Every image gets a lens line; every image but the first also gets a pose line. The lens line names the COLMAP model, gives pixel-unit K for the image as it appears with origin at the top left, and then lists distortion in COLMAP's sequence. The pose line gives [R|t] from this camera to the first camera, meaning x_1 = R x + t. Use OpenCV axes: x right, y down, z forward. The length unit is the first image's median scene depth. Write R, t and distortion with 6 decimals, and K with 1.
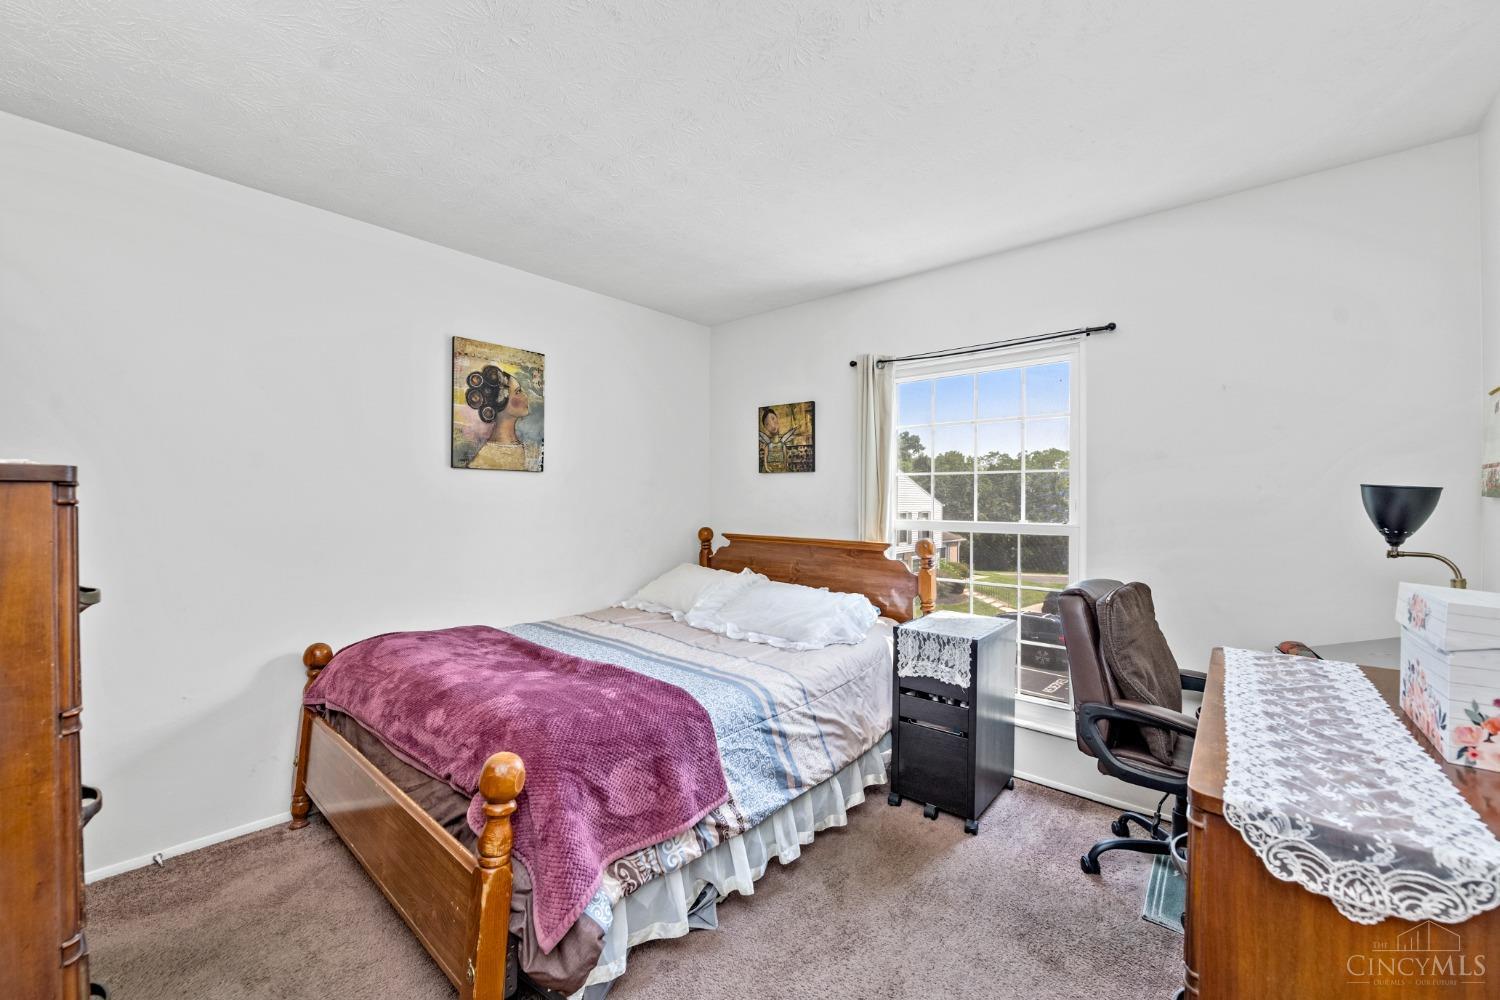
lens RADIAL K [[592.1, 0, 749.9], [0, 592.1, 496.1], [0, 0, 1]] dist [-0.007851, -0.000303]
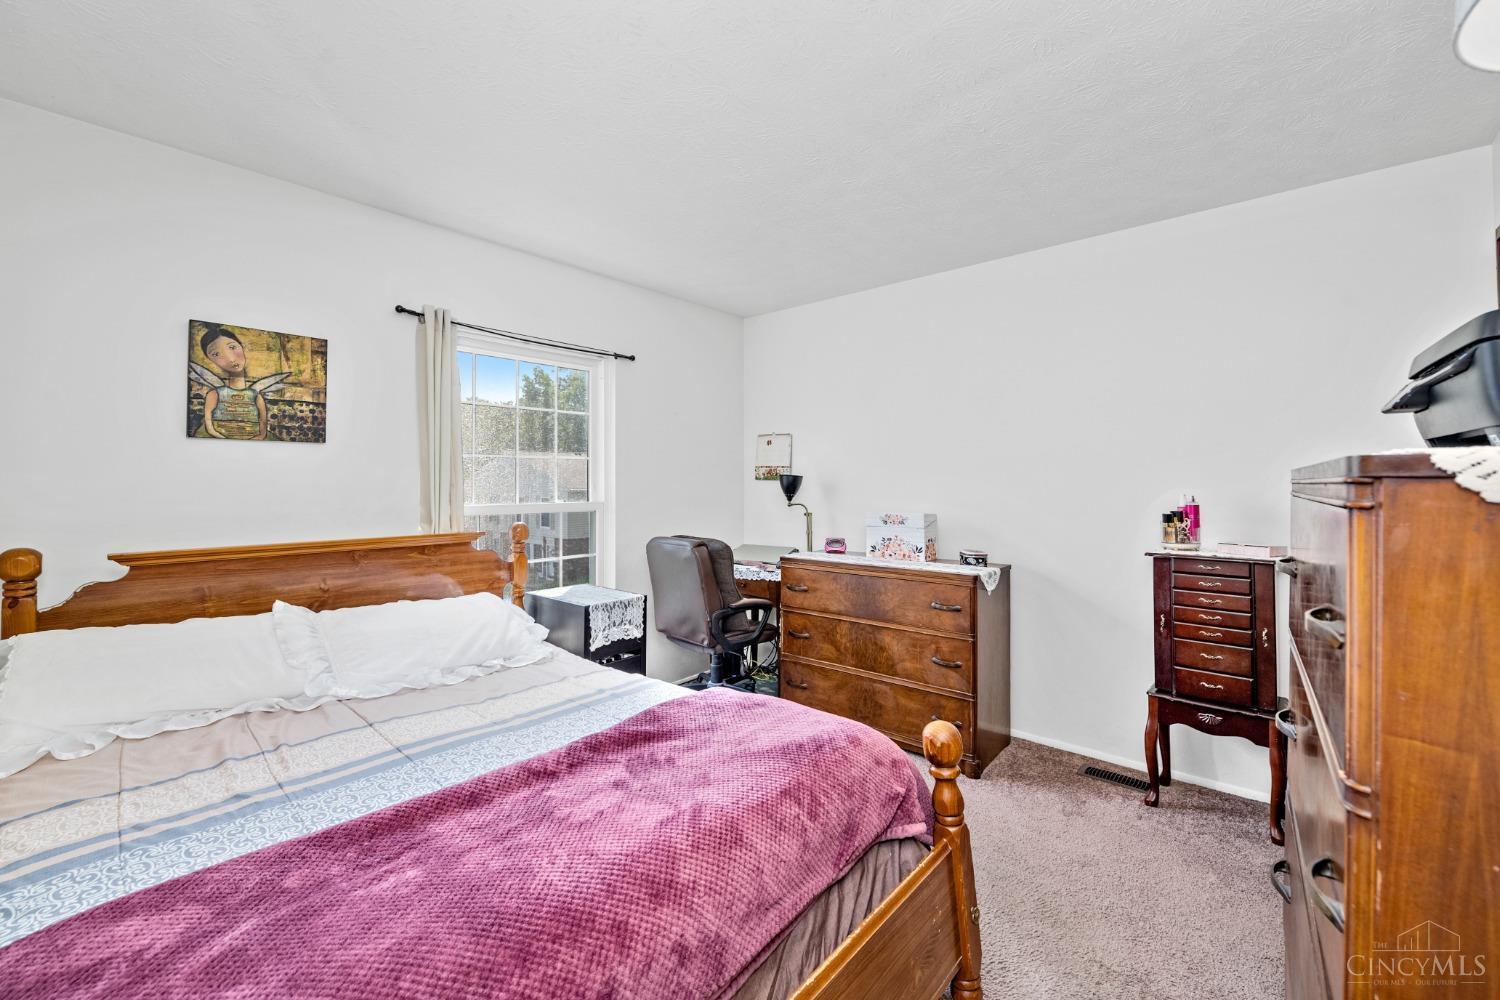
lens RADIAL K [[605.4, 0, 745.0], [0, 605.4, 470.2], [0, 0, 1]] dist [-0.001189, -0.000241]
pose [[0.016967, 0.008704, 0.999818, -0.576004], [-0.007138, 0.999938, -0.008584, -0.007324], [-0.999831, -0.006991, 0.017028, 0.497855]]
